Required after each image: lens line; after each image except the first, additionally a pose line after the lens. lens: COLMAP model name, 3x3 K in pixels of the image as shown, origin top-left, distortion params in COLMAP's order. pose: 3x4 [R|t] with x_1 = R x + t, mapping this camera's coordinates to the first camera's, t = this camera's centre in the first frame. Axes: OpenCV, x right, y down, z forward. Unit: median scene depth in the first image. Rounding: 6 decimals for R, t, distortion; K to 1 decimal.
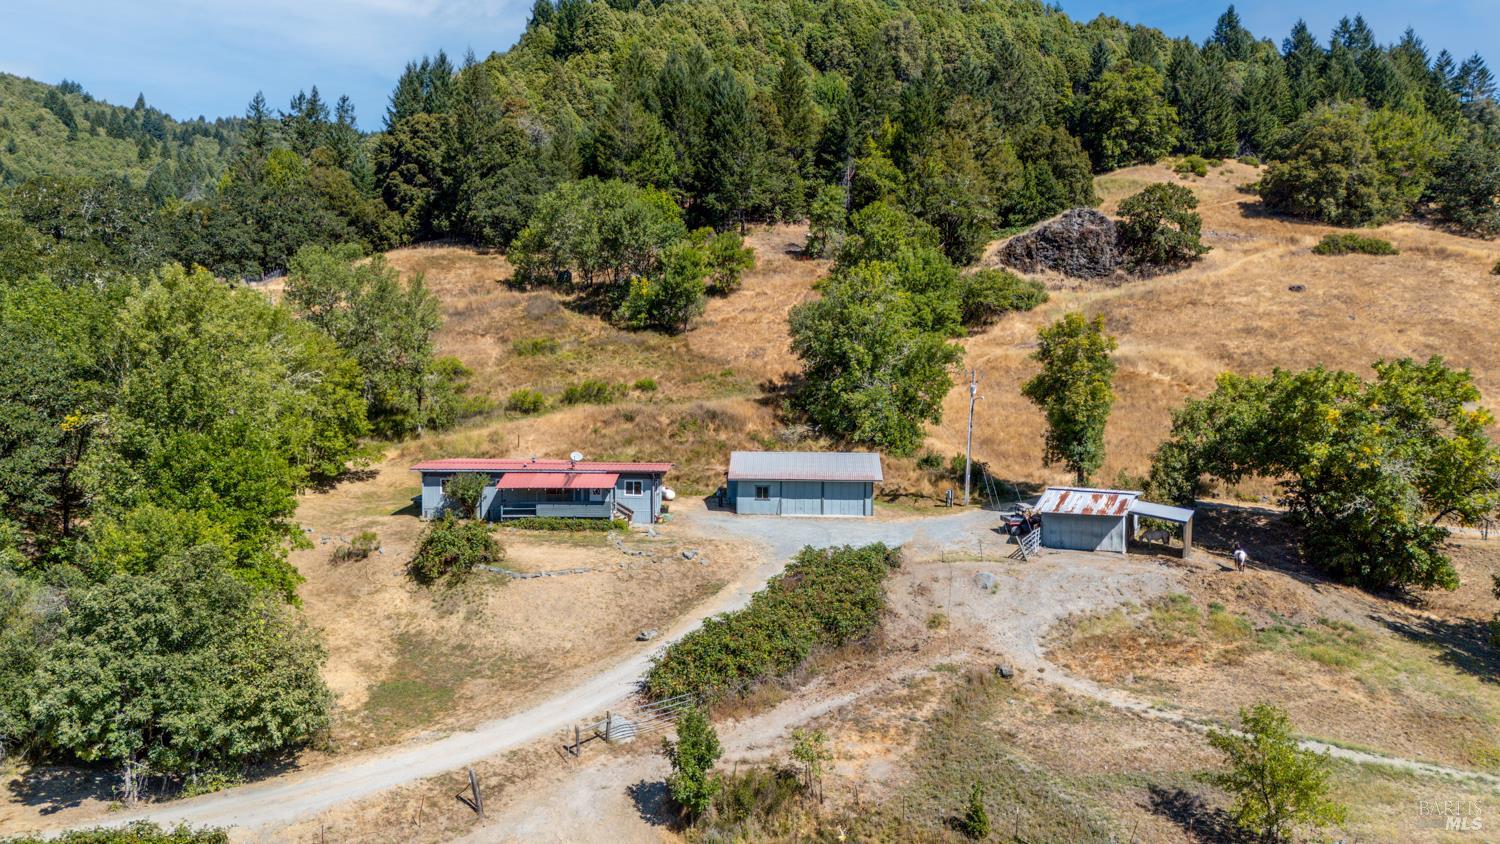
lens RADIAL K [[1102.5, 0, 750.0], [0, 1102.5, 422.0], [0, 0, 1]] dist [0.084138, -0.085725]
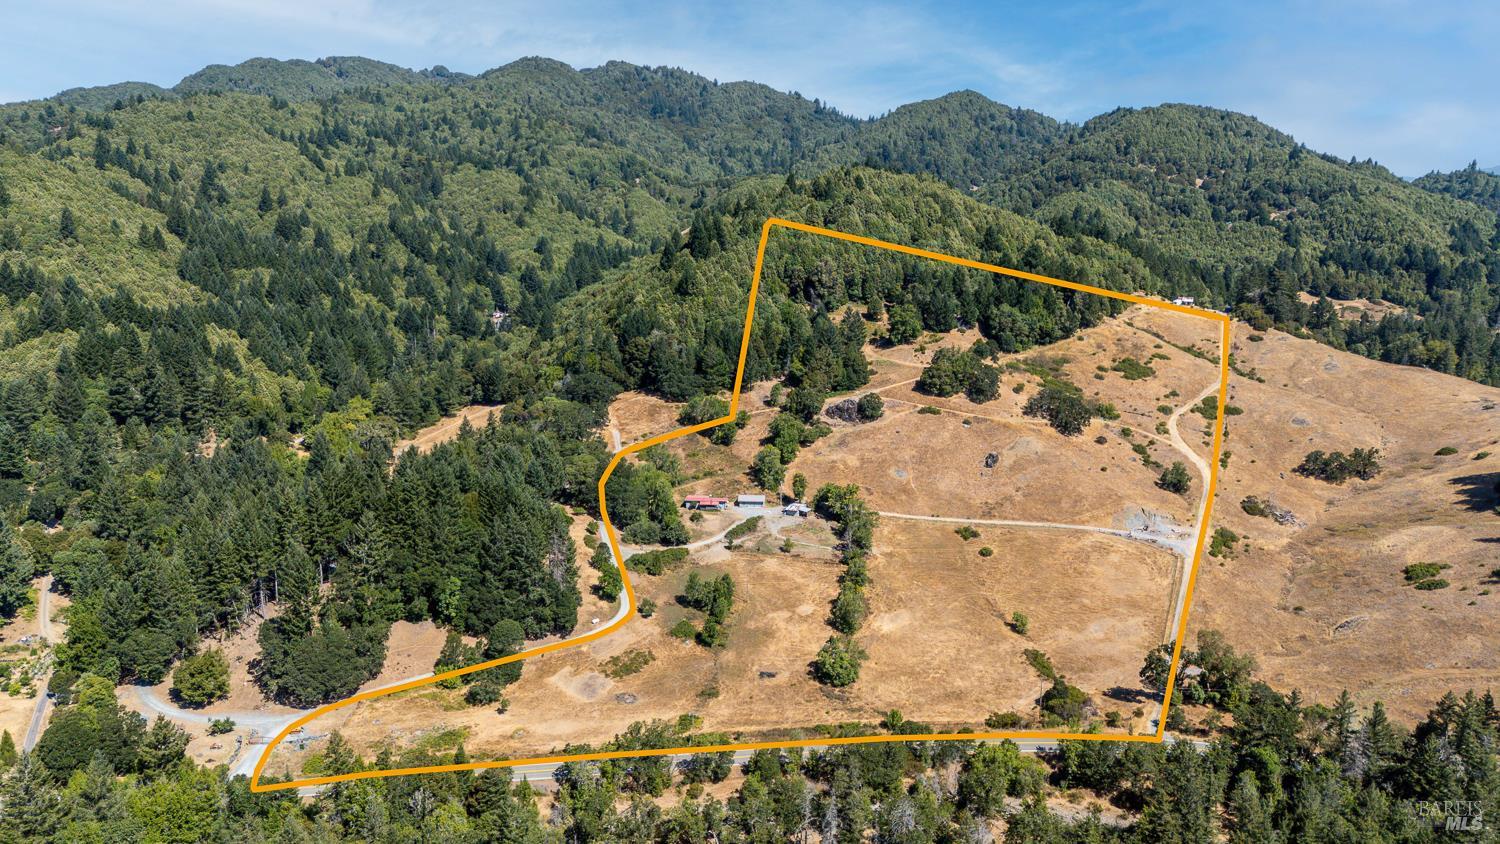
lens RADIAL K [[1102.5, 0, 750.0], [0, 1102.5, 422.0], [0, 0, 1]] dist [0.084138, -0.085725]
pose [[0.998935, 0.004870, -0.045876, 0.154974], [0.000727, 0.992627, 0.121204, -0.534266], [0.046128, -0.121108, 0.991567, -2.352619]]
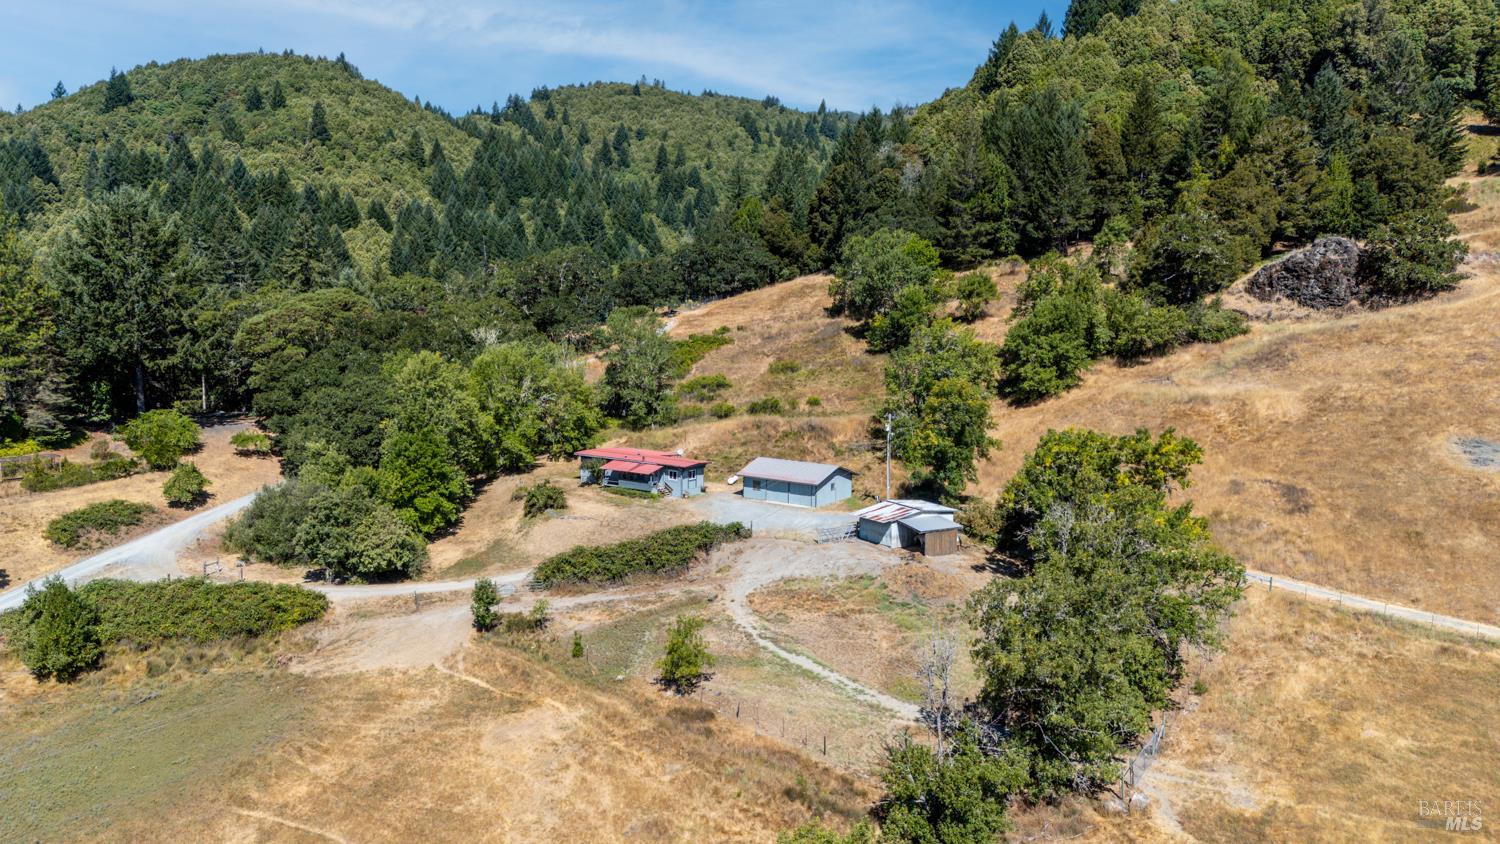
lens RADIAL K [[1102.5, 0, 750.0], [0, 1102.5, 422.0], [0, 0, 1]] dist [0.084138, -0.085725]
pose [[0.830680, 0.062352, -0.553248, 0.440548], [-0.042415, 0.997908, 0.048782, -0.051814], [0.555132, -0.017056, 0.831587, -0.152945]]
